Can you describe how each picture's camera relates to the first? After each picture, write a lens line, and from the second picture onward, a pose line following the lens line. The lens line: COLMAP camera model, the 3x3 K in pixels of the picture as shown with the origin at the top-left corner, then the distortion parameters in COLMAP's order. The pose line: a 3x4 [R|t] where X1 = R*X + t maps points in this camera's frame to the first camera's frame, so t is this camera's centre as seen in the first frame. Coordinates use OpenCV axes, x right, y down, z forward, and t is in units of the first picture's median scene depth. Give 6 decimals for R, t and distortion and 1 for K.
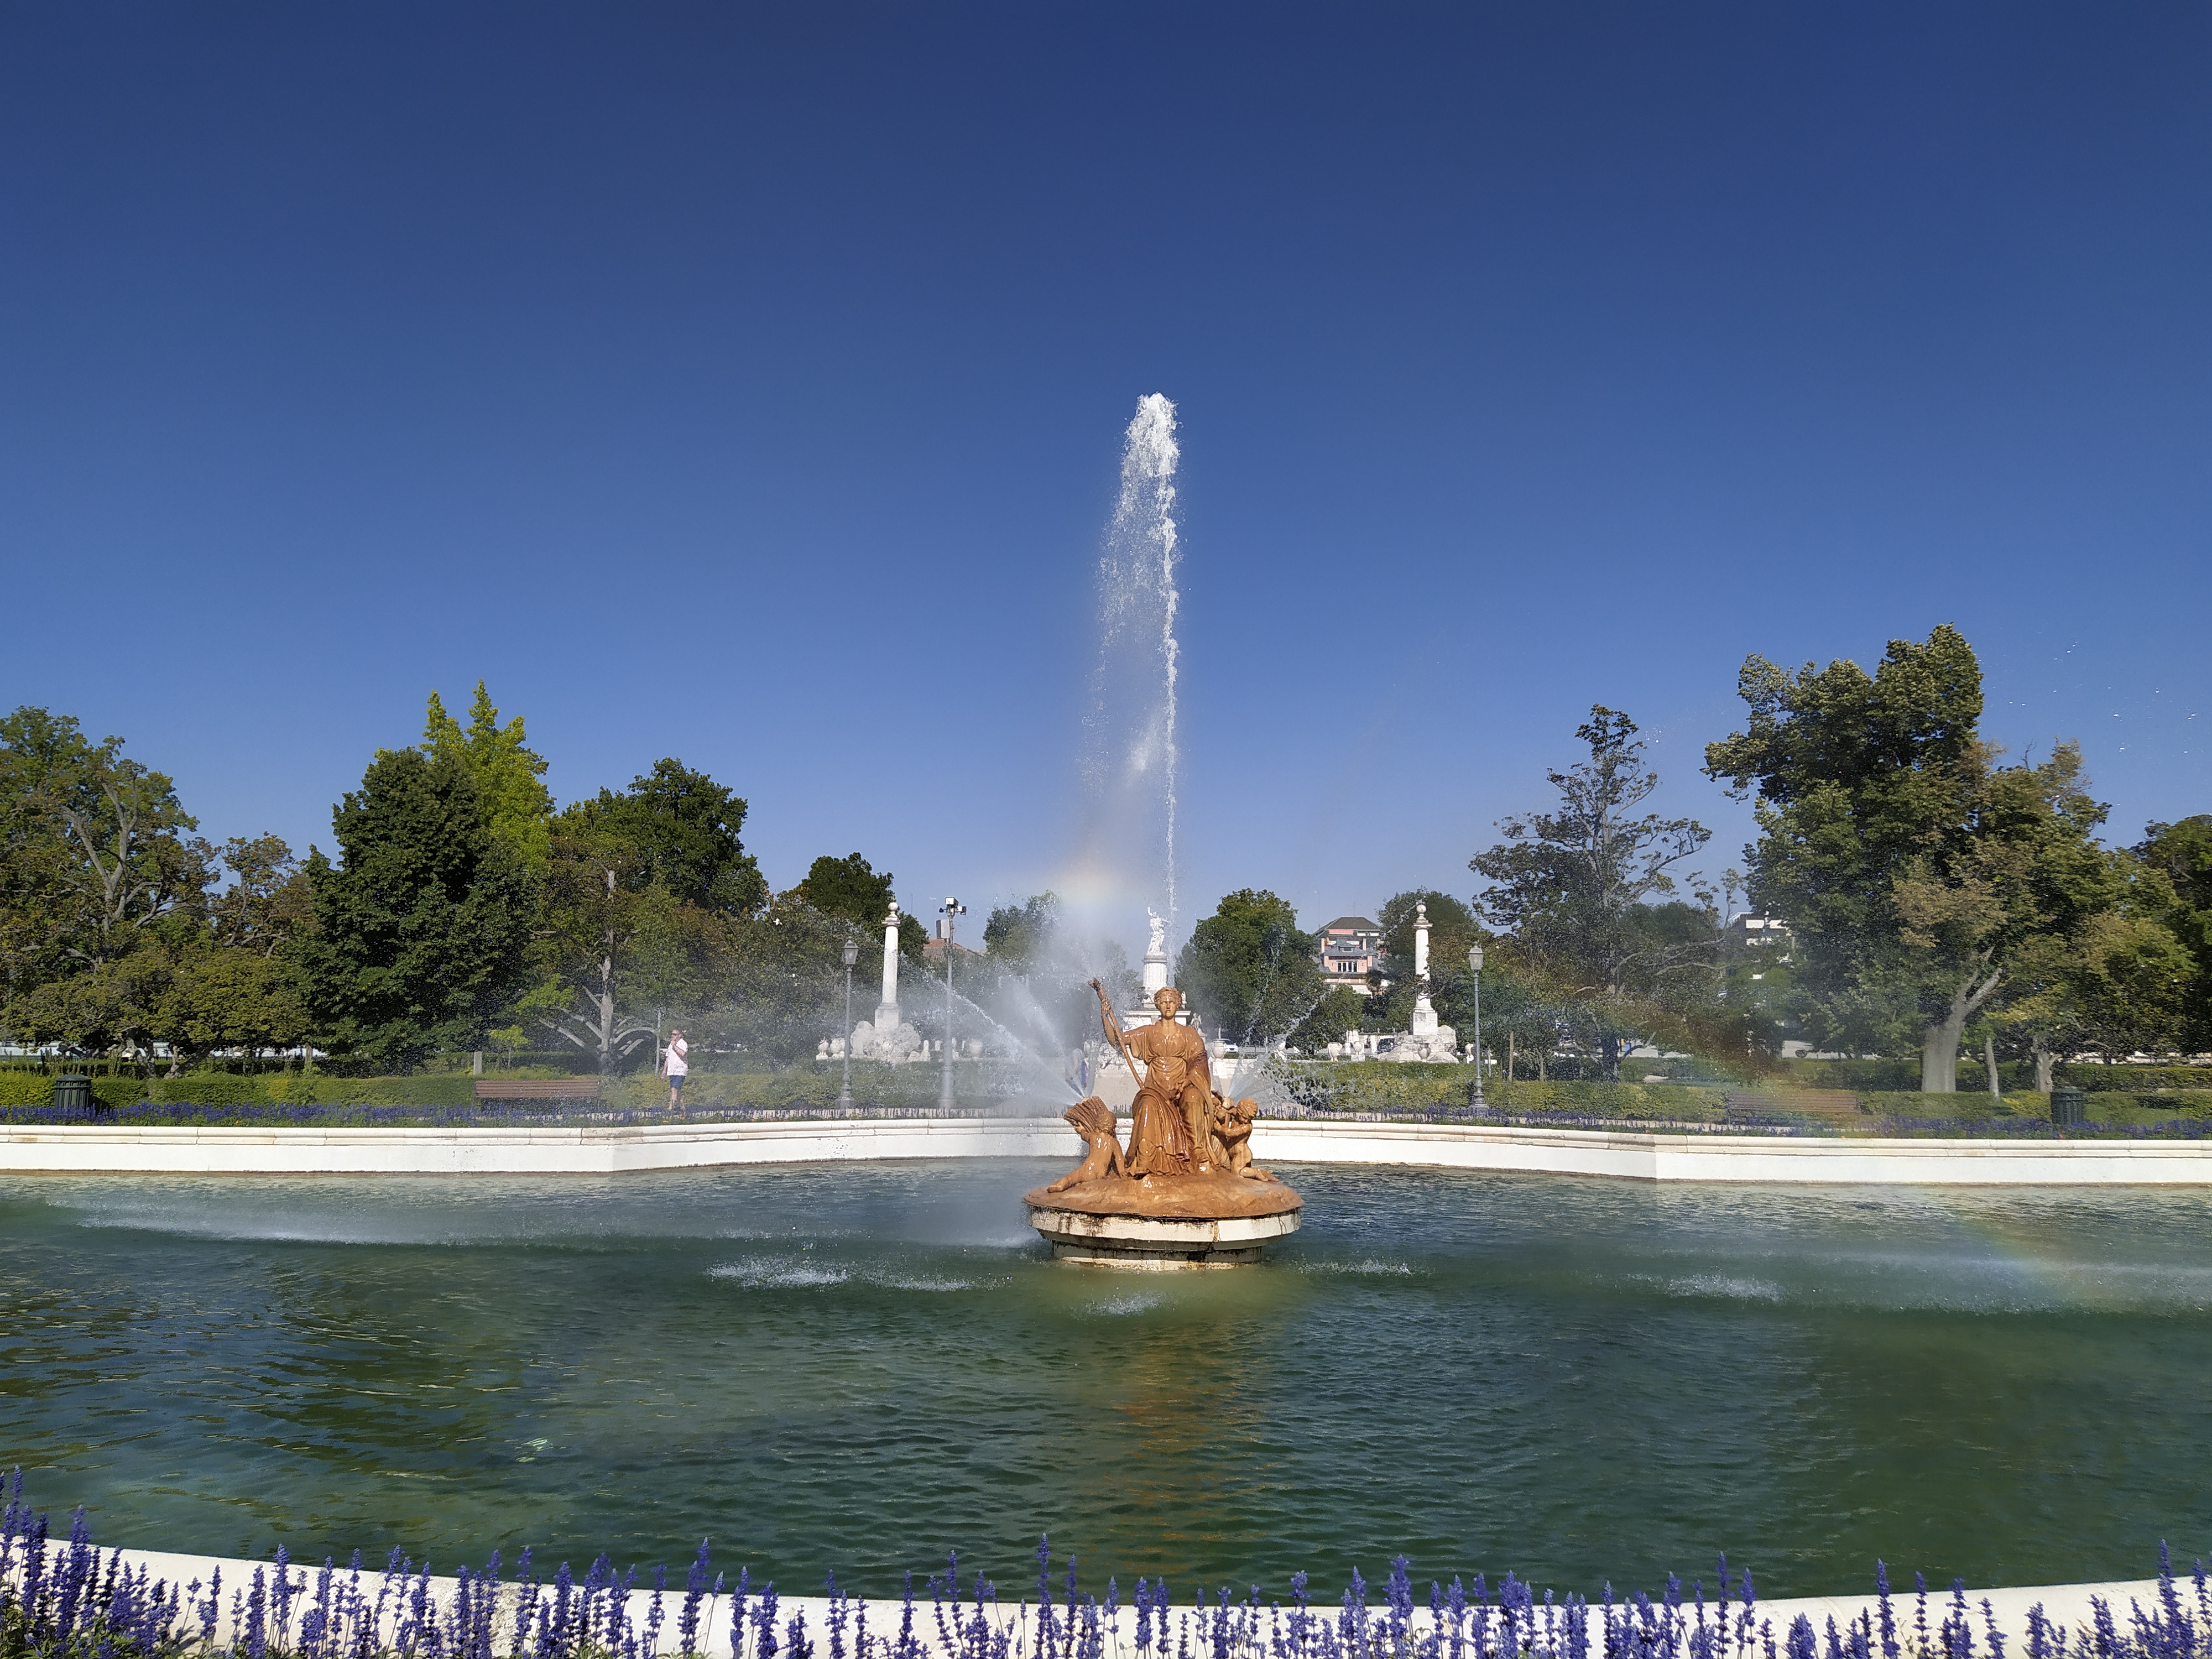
lens RADIAL K [[1708.5, 0, 1132.1], [0, 1708.5, 825.2], [0, 0, 1]] dist [0.051452, -0.095571]
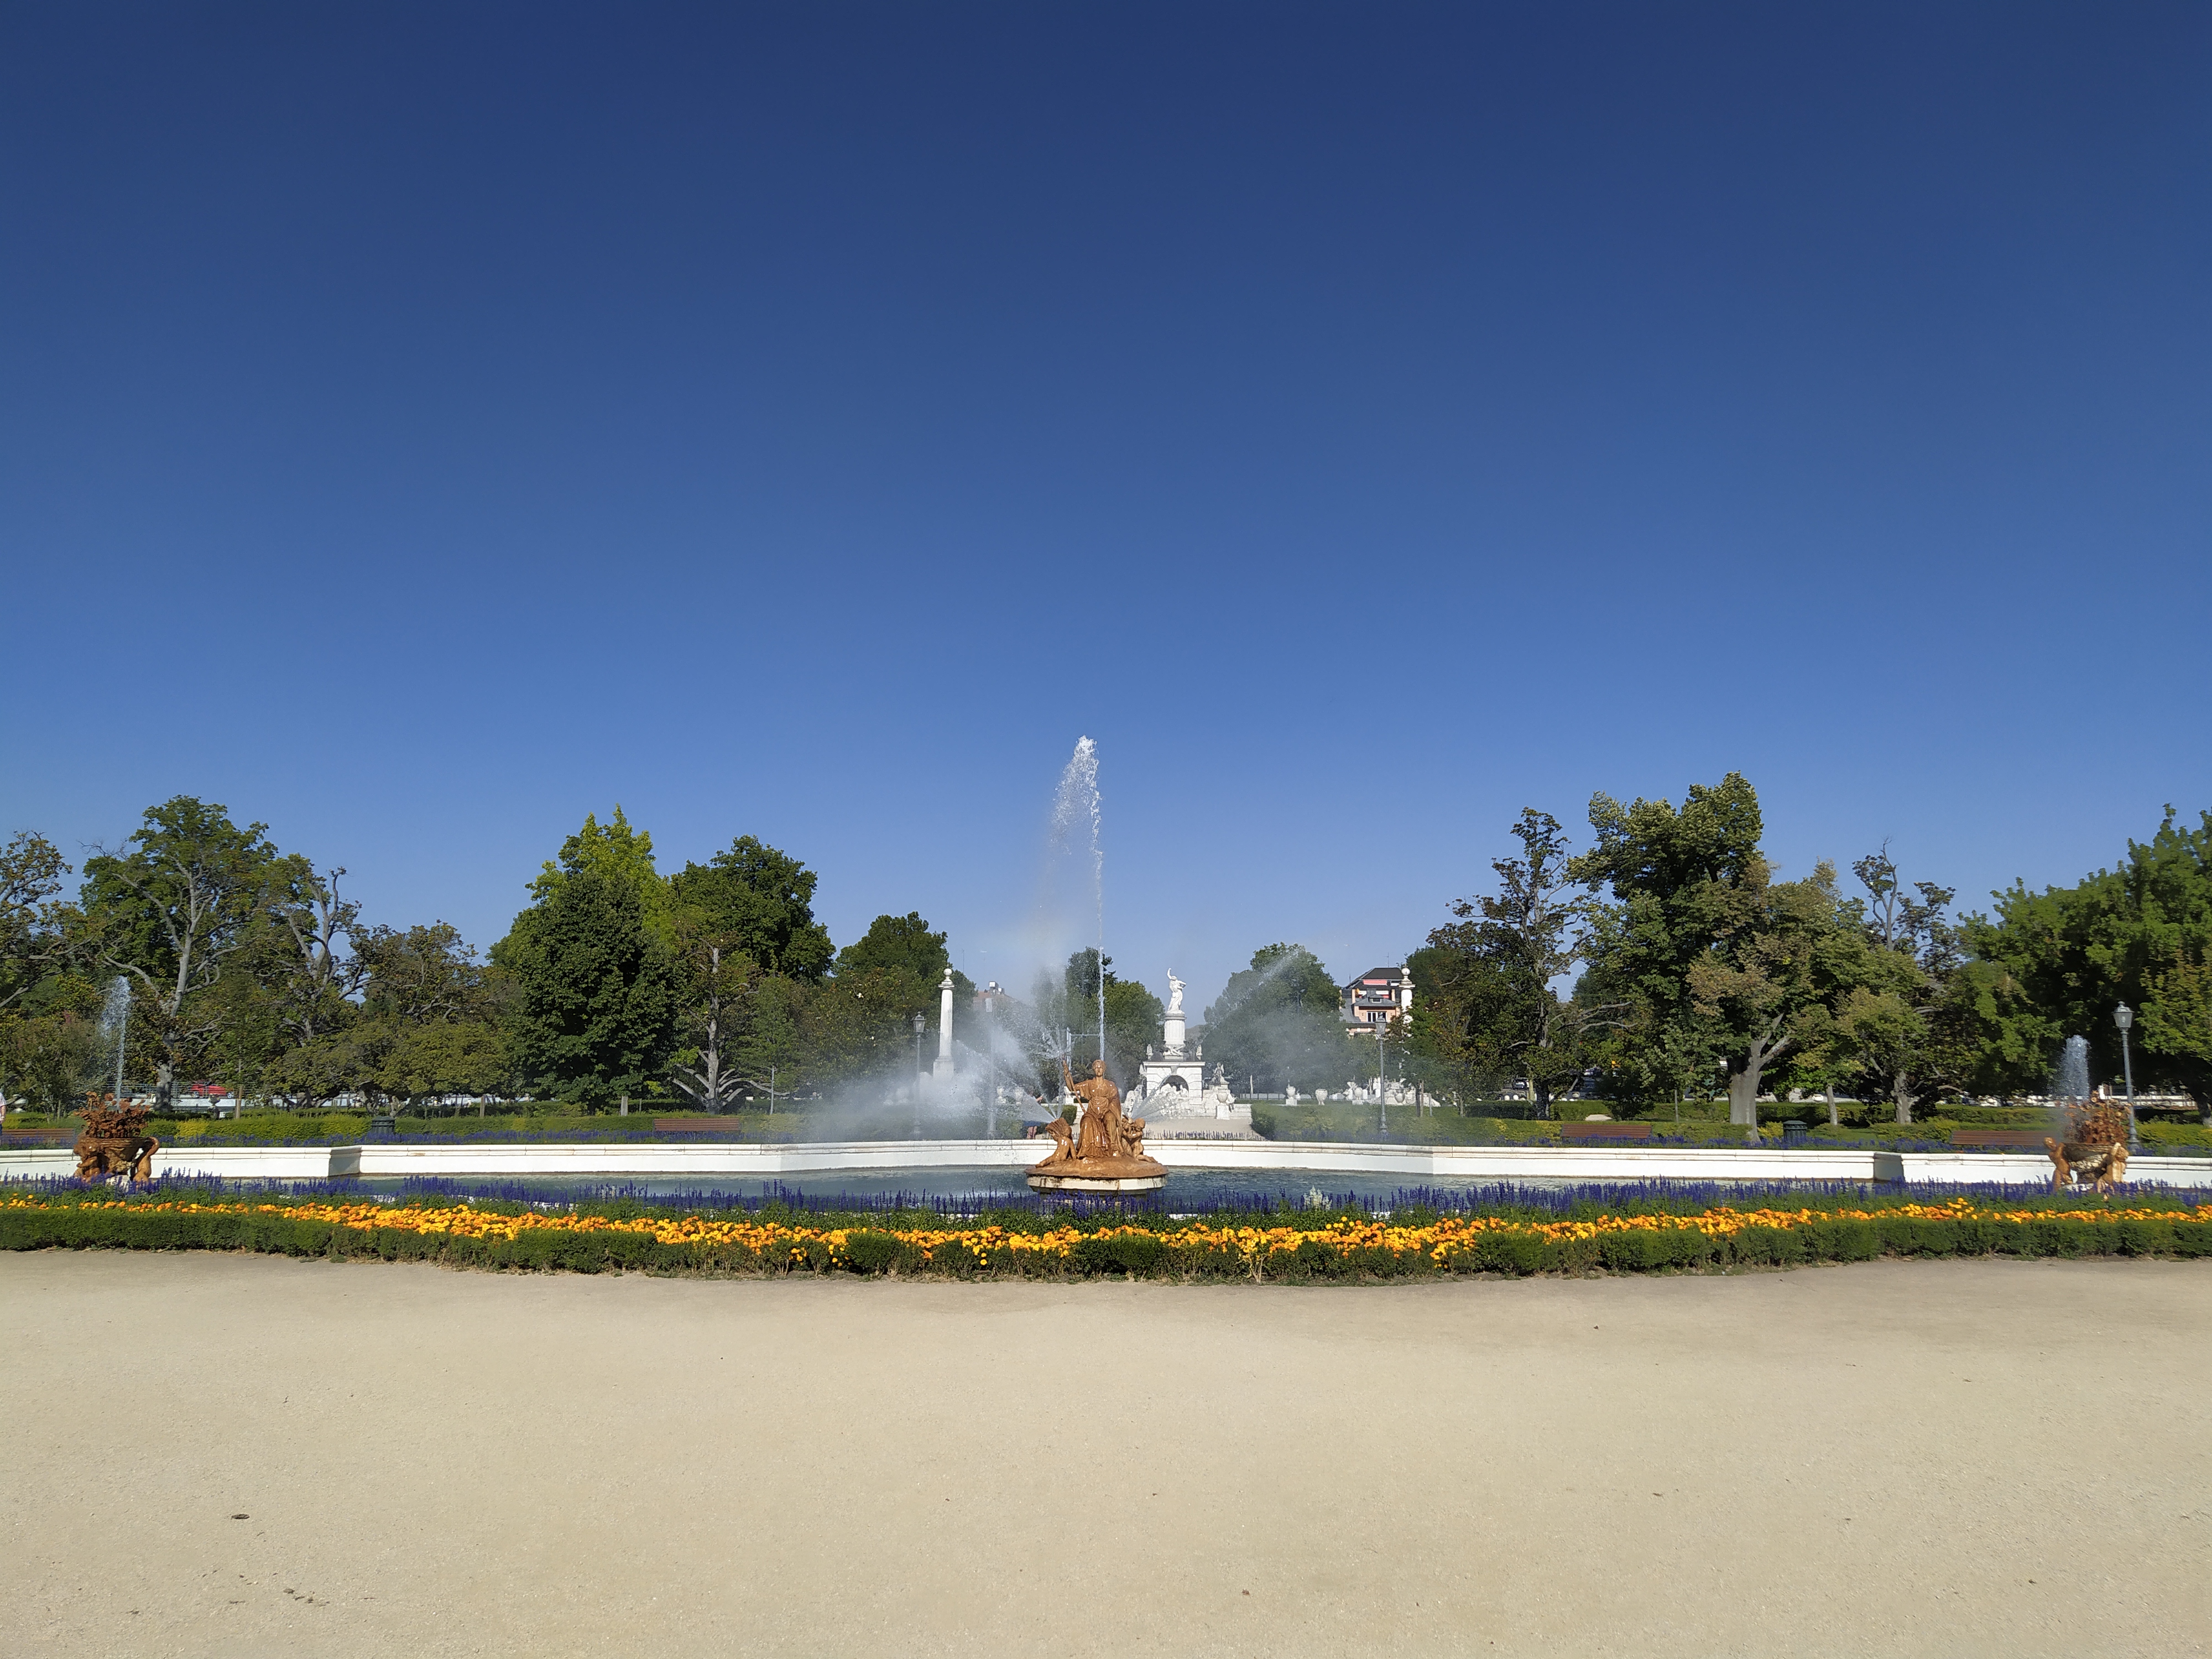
lens RADIAL K [[1703.1, 0, 1106.0], [0, 1703.1, 829.5], [0, 0, 1]] dist [0.040512, -0.000653]
pose [[0.998948, -0.010839, -0.044557, 0.185071], [0.009716, 0.999632, -0.025343, -0.178976], [0.044816, 0.024884, 0.998685, -1.423588]]
